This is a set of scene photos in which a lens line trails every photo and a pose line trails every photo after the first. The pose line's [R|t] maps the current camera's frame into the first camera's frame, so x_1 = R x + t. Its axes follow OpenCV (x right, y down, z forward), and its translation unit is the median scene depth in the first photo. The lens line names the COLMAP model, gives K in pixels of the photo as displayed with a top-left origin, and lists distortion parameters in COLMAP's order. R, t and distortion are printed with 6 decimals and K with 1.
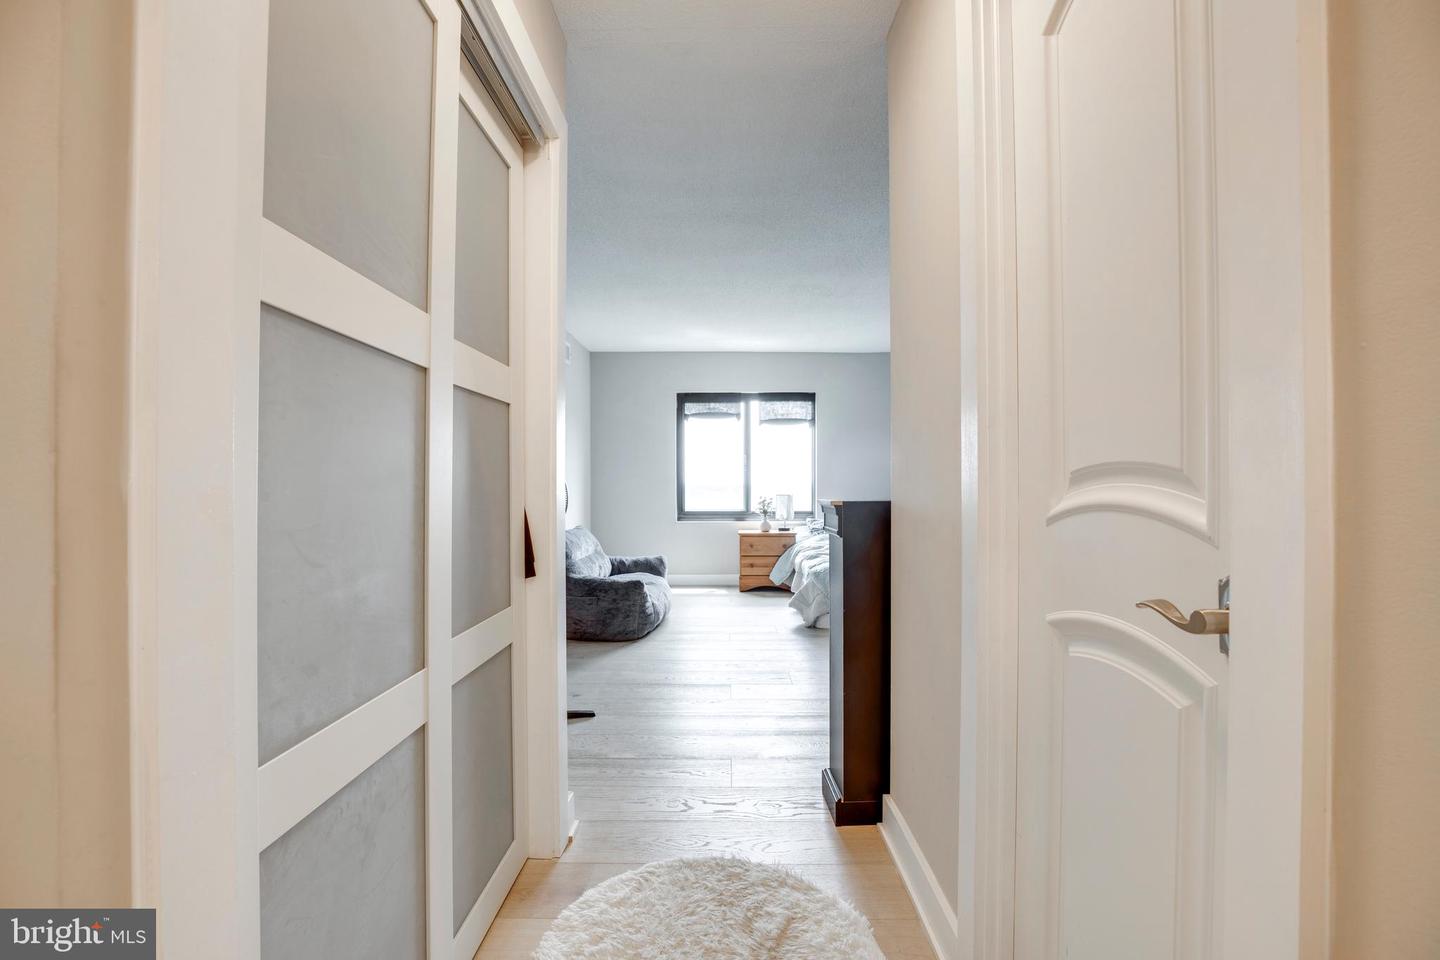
lens RADIAL K [[700.4, 0, 720.0], [0, 700.4, 480.0], [0, 0, 1]] dist [-0.000182, 0.000017]
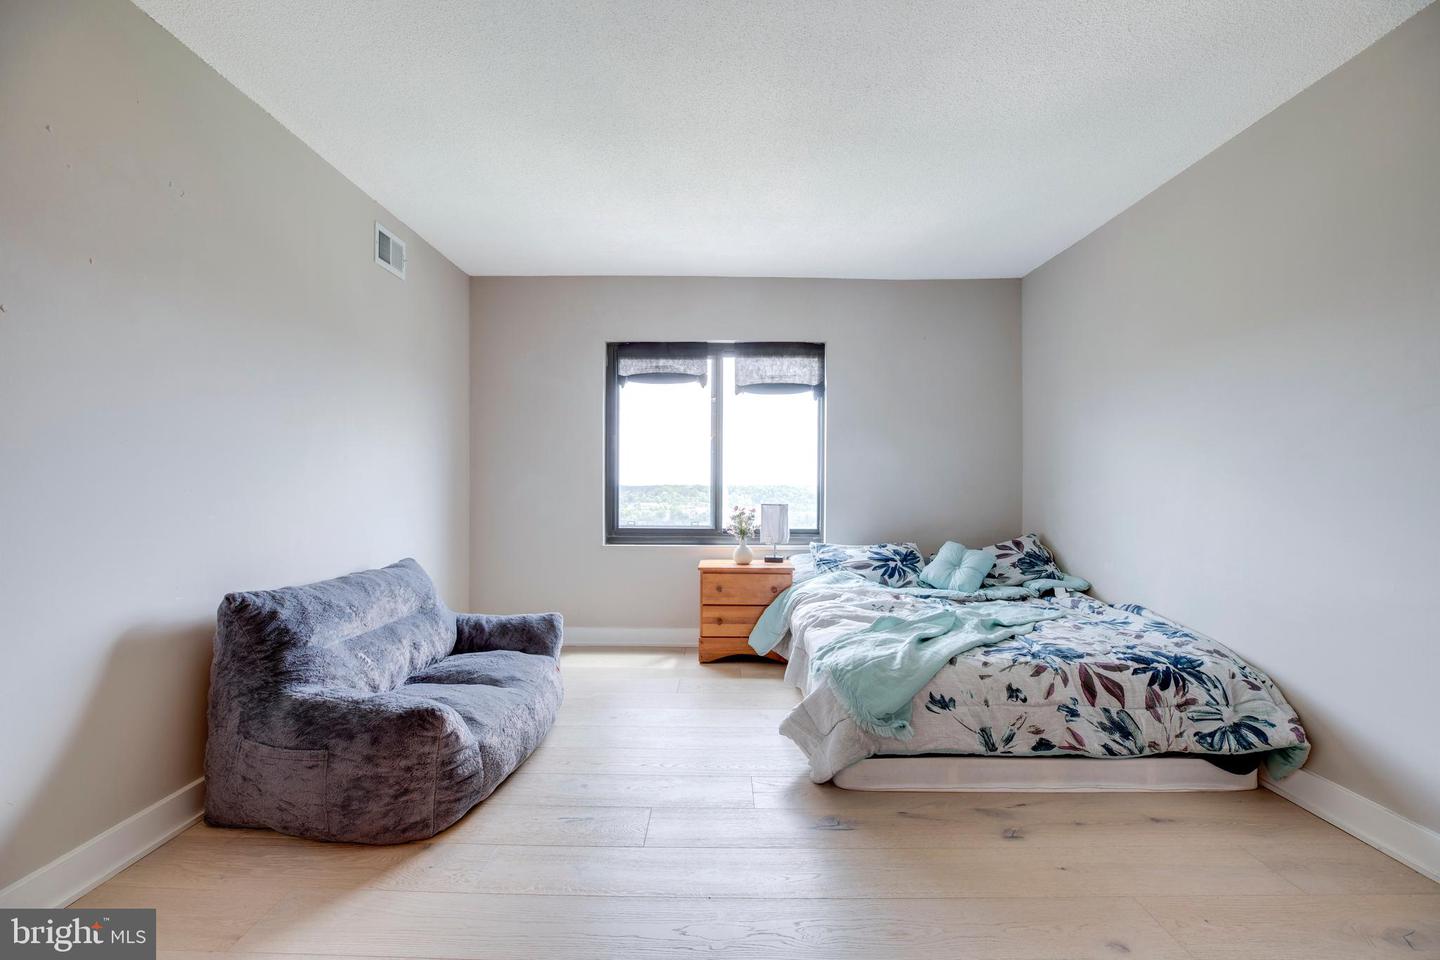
lens RADIAL K [[666.8, 0, 726.0], [0, 666.8, 483.3], [0, 0, 1]] dist [-0.045414, 0.015491]
pose [[0.999872, 0.007137, 0.014337, 0.040911], [-0.007174, 0.999971, 0.002519, 0.001554], [-0.014319, -0.002621, 0.999894, 0.415362]]
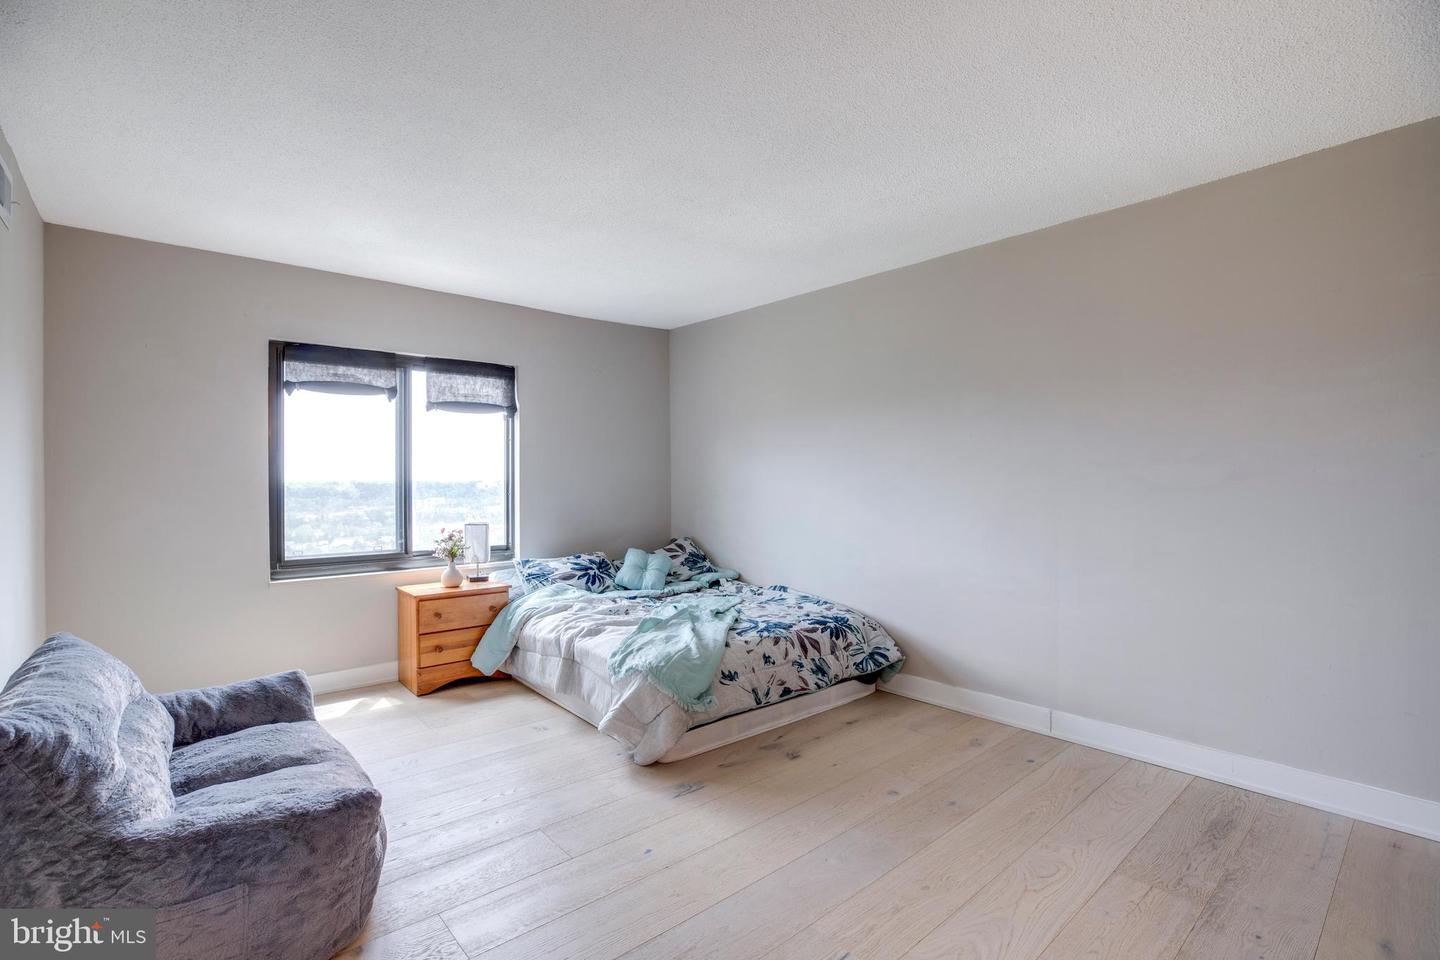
lens RADIAL K [[667.4, 0, 716.8], [0, 667.4, 473.1], [0, 0, 1]] dist [-0.043770, 0.012956]
pose [[0.739142, 0.004558, 0.673535, -0.152835], [-0.000913, 0.999983, -0.005766, -0.021324], [-0.673549, 0.003647, 0.739133, 0.423699]]
